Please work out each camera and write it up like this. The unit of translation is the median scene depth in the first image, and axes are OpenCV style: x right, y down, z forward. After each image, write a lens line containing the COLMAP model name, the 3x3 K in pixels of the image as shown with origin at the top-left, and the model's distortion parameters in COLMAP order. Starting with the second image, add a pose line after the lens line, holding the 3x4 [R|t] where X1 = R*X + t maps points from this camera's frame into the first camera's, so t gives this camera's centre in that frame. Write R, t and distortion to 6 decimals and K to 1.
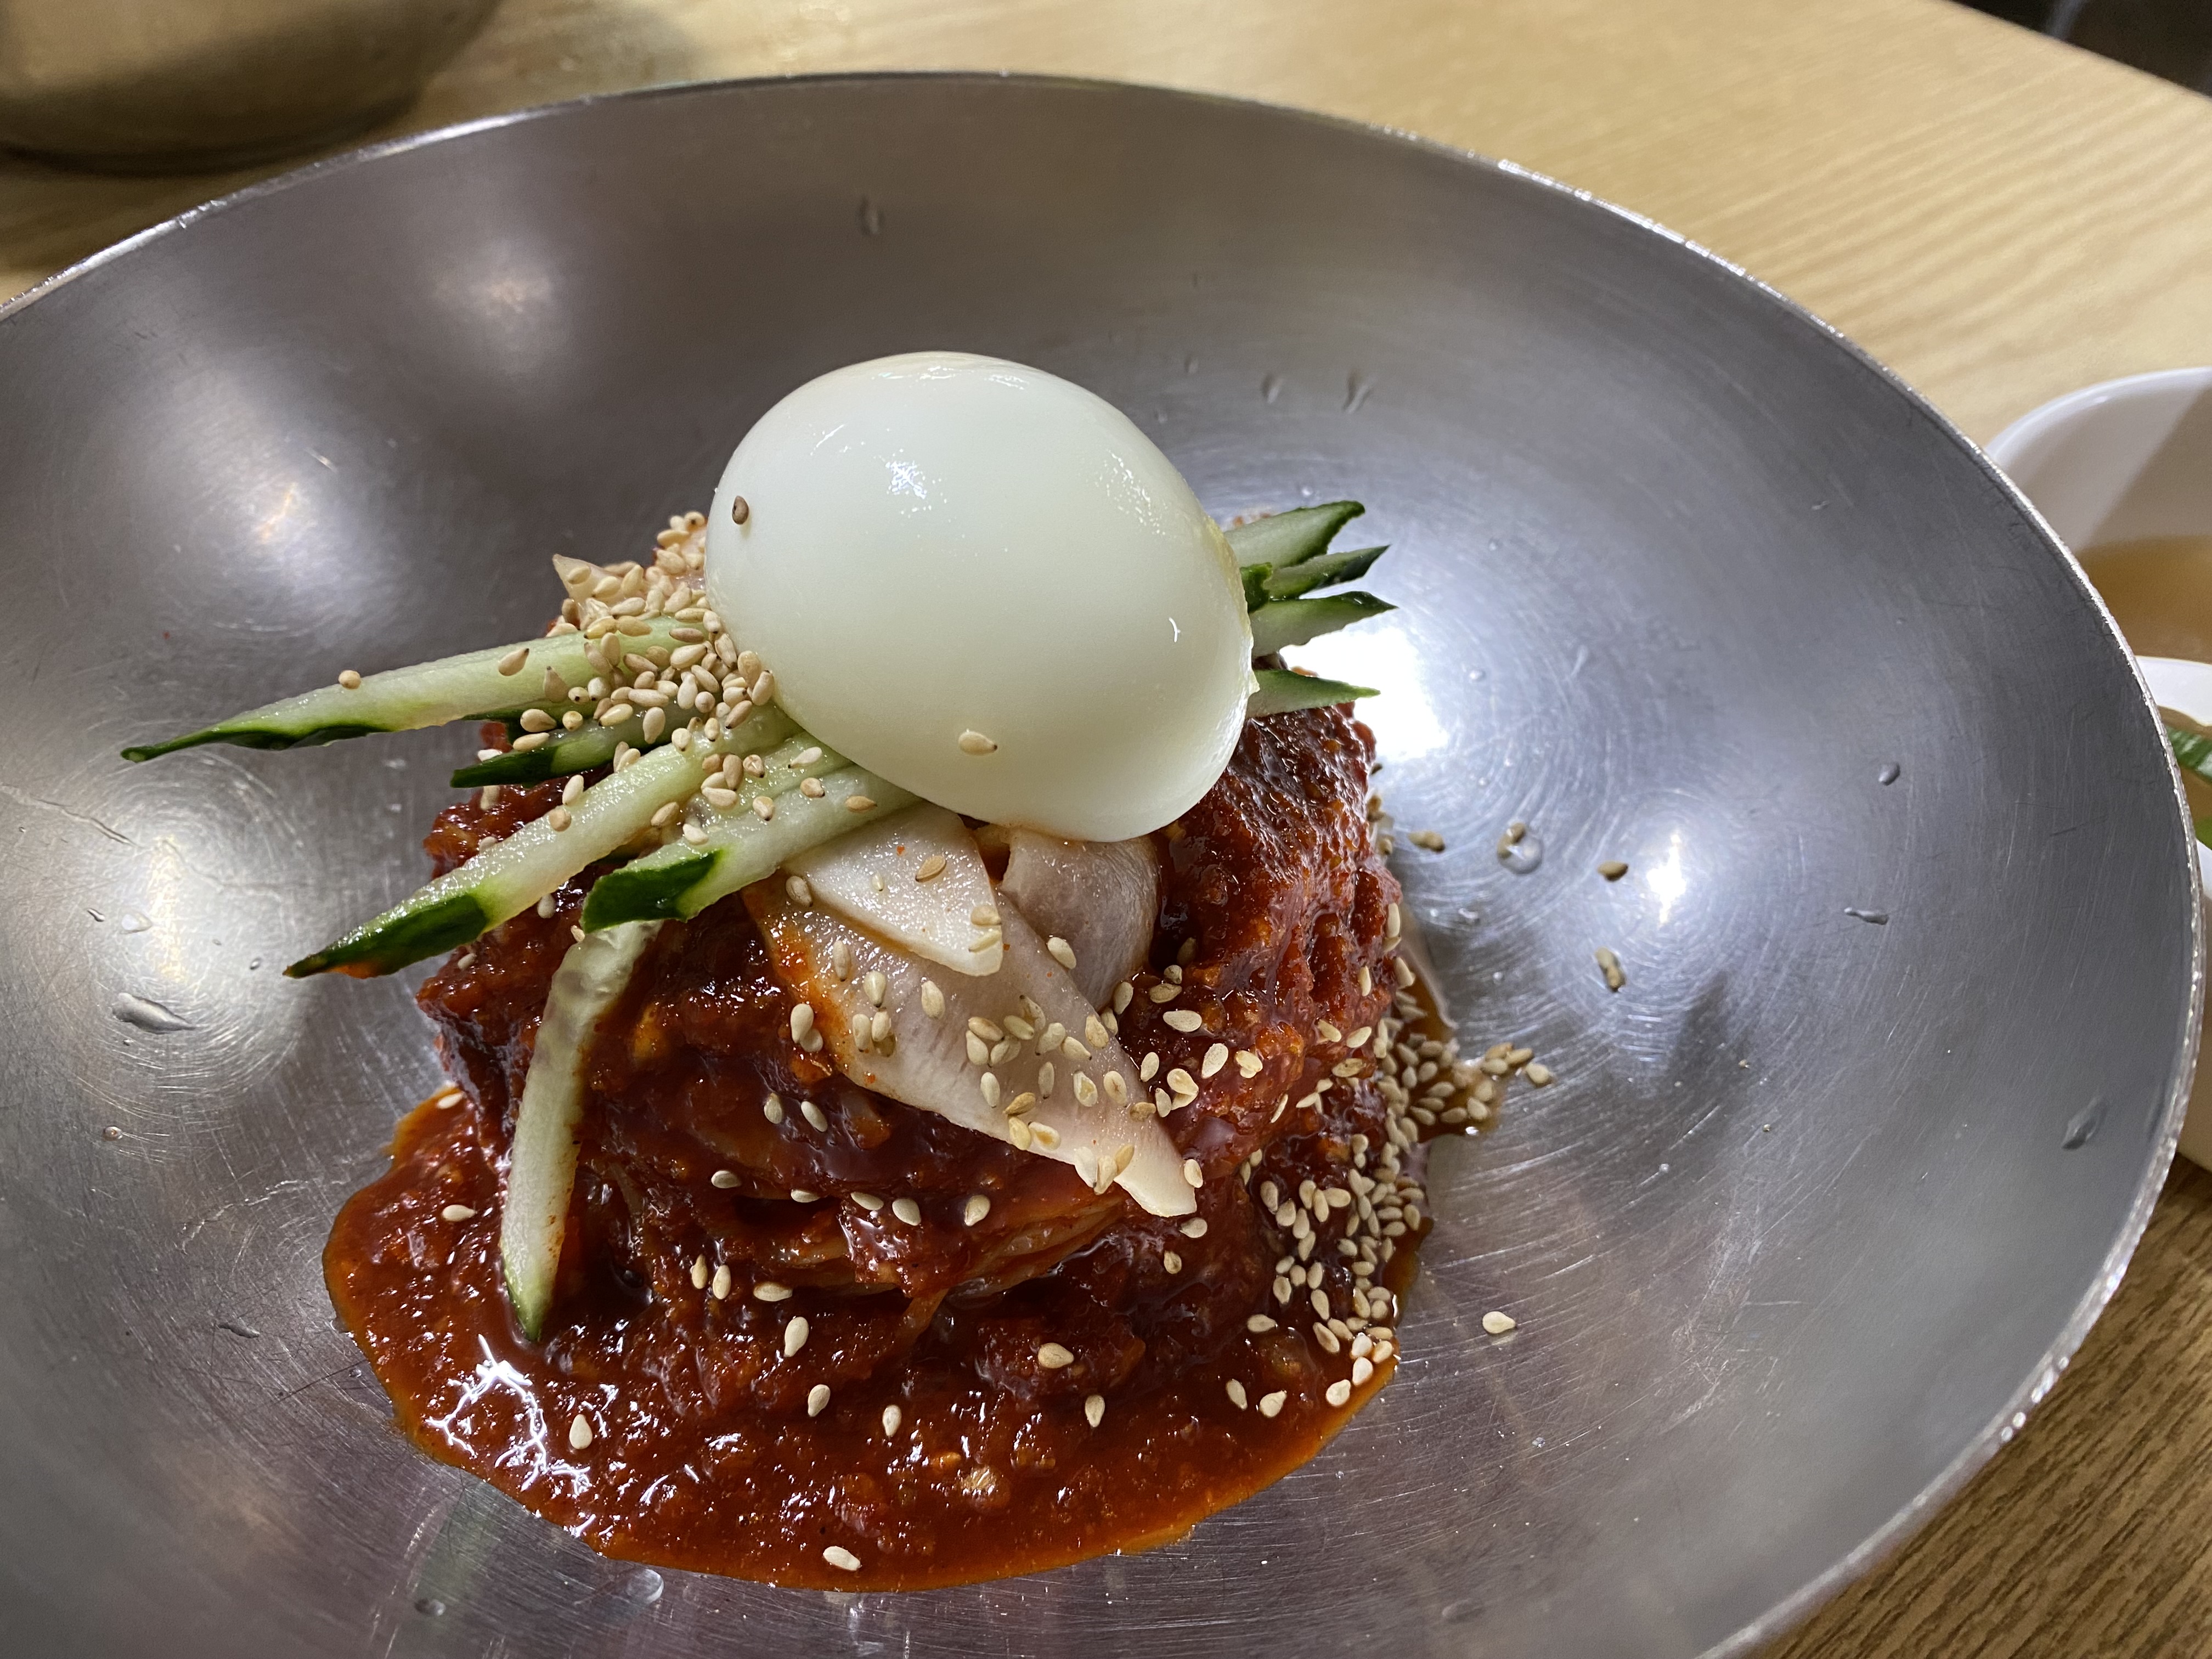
lens RADIAL K [[1823.5, 0, 1087.0], [0, 1823.5, 774.9], [0, 0, 1]] dist [-0.009405, -0.006216]
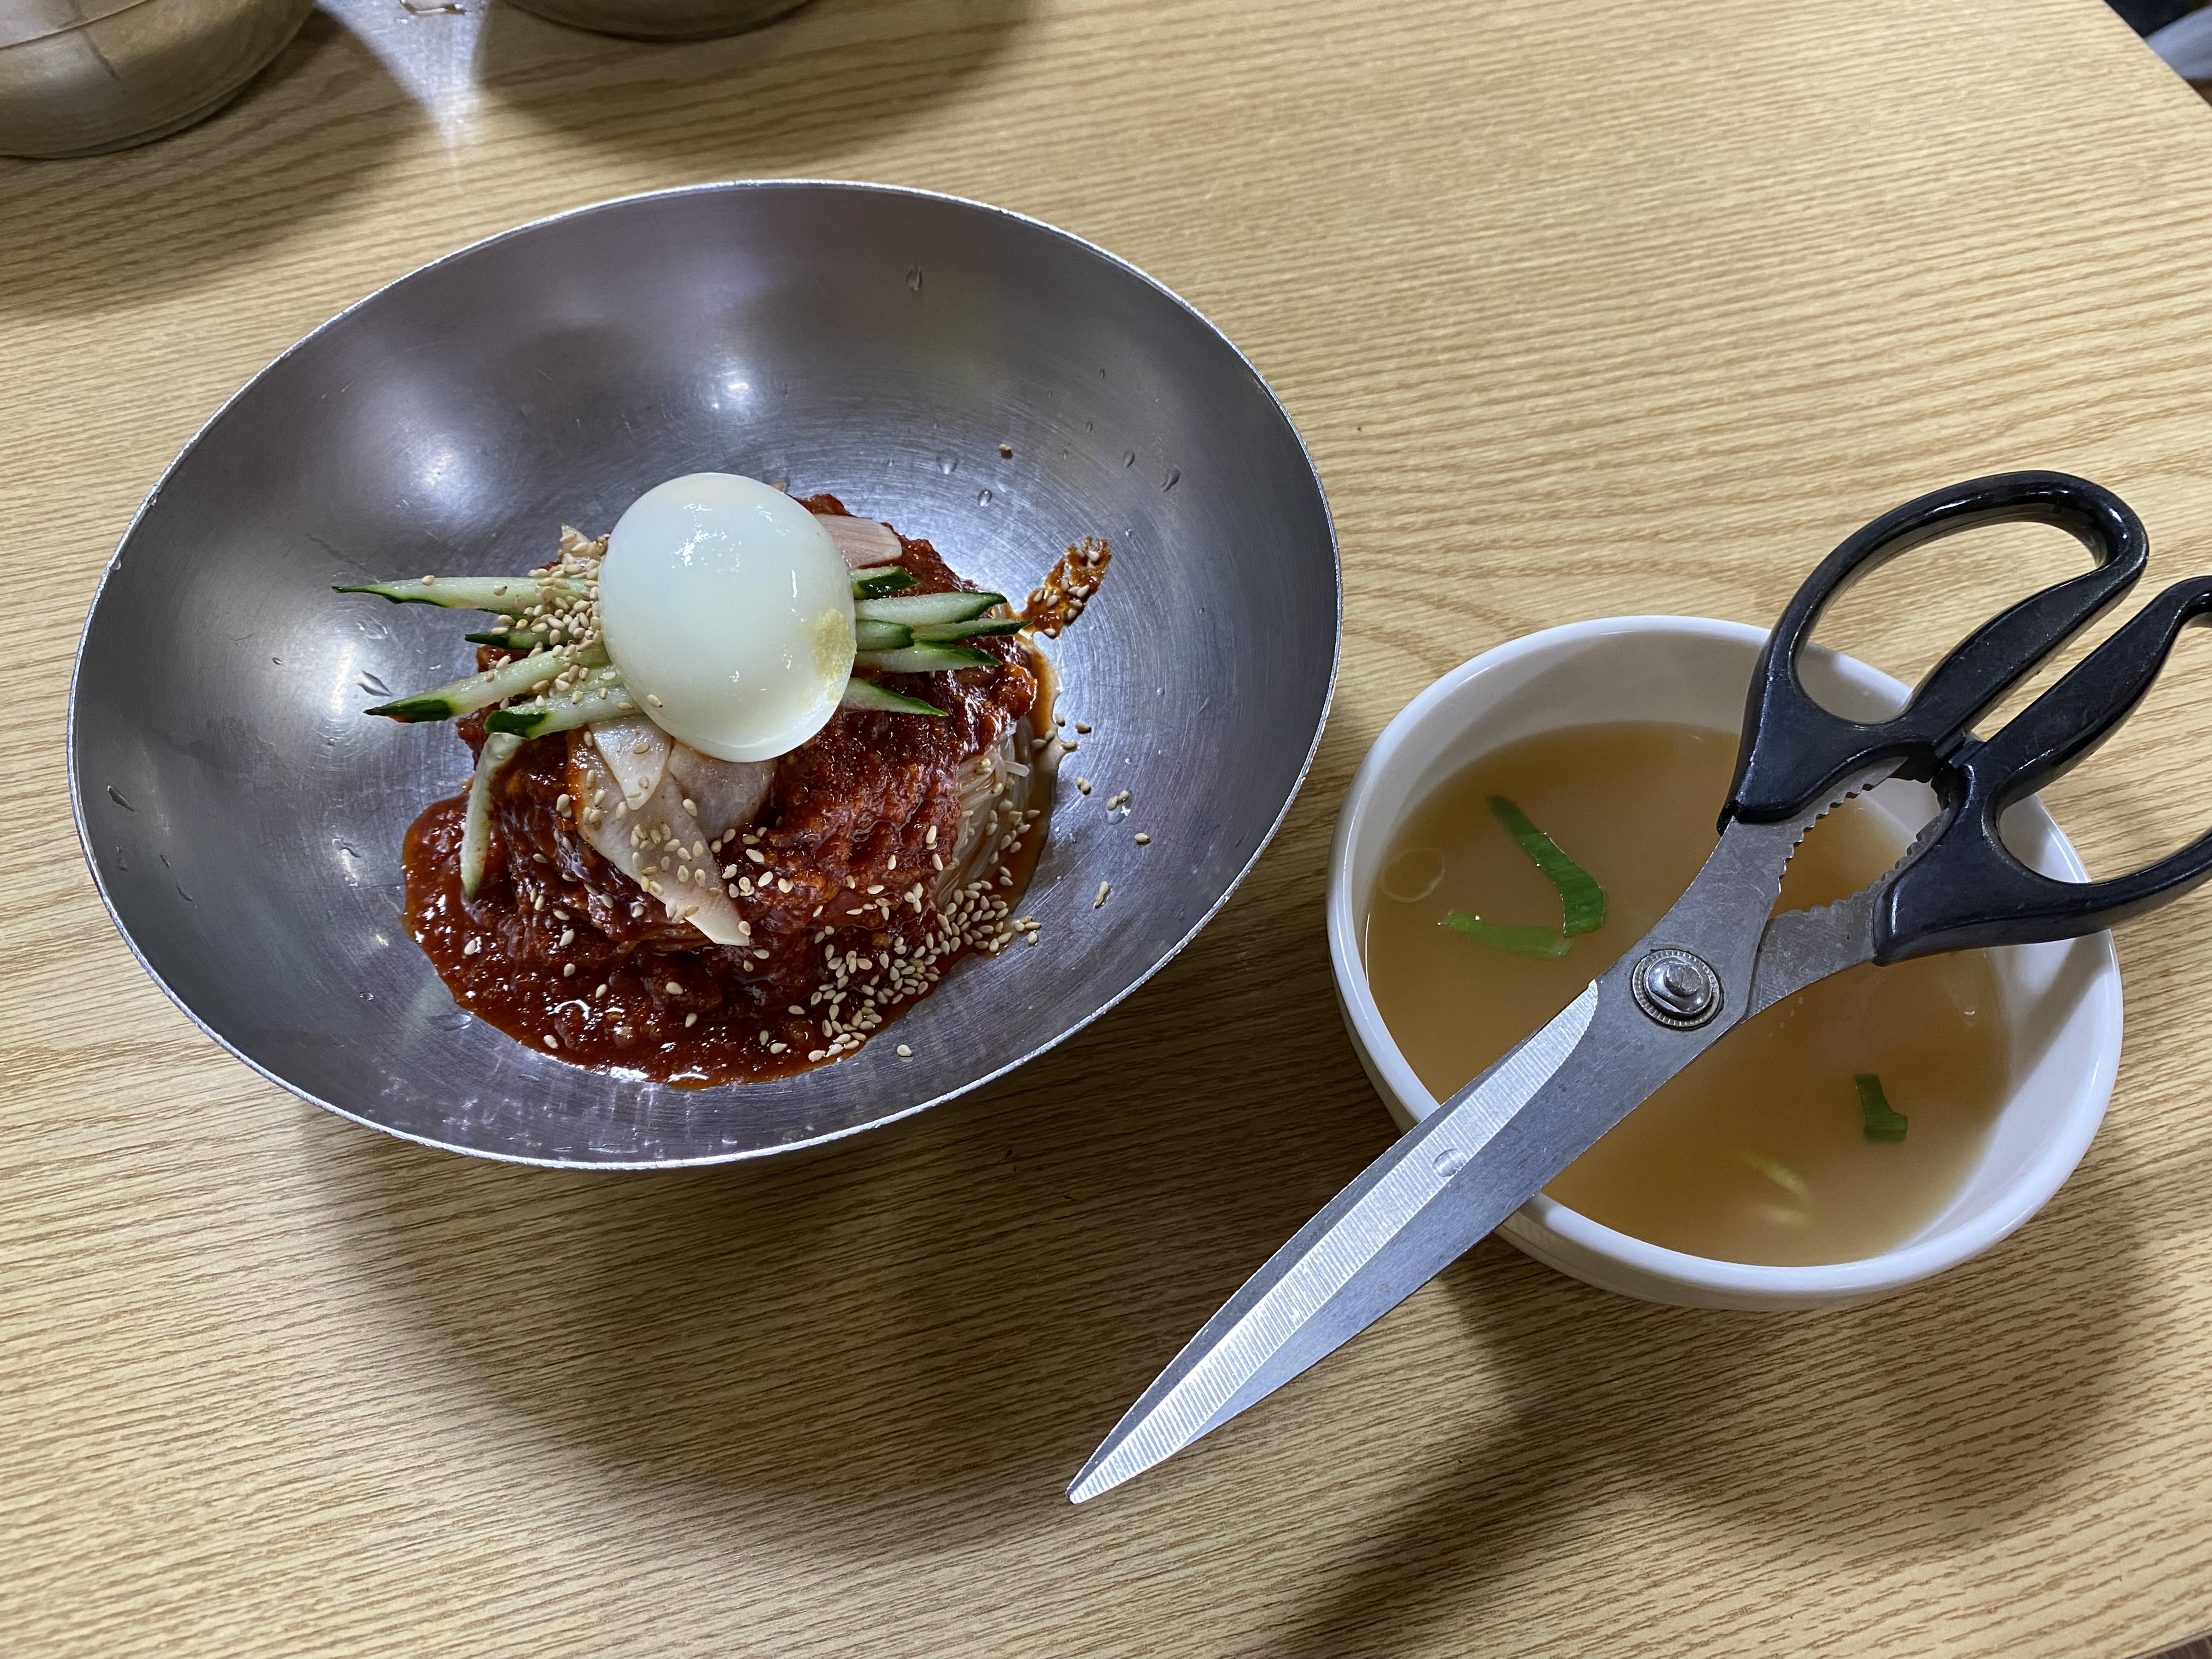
lens RADIAL K [[1702.3, 0, 1123.2], [0, 1702.3, 838.9], [0, 0, 1]] dist [-0.001337, -0.010613]
pose [[0.911897, 0.310473, -0.268421, 0.914010], [-0.239144, 0.933473, 0.267278, -0.474650], [0.333546, -0.179538, 0.925480, -0.577016]]
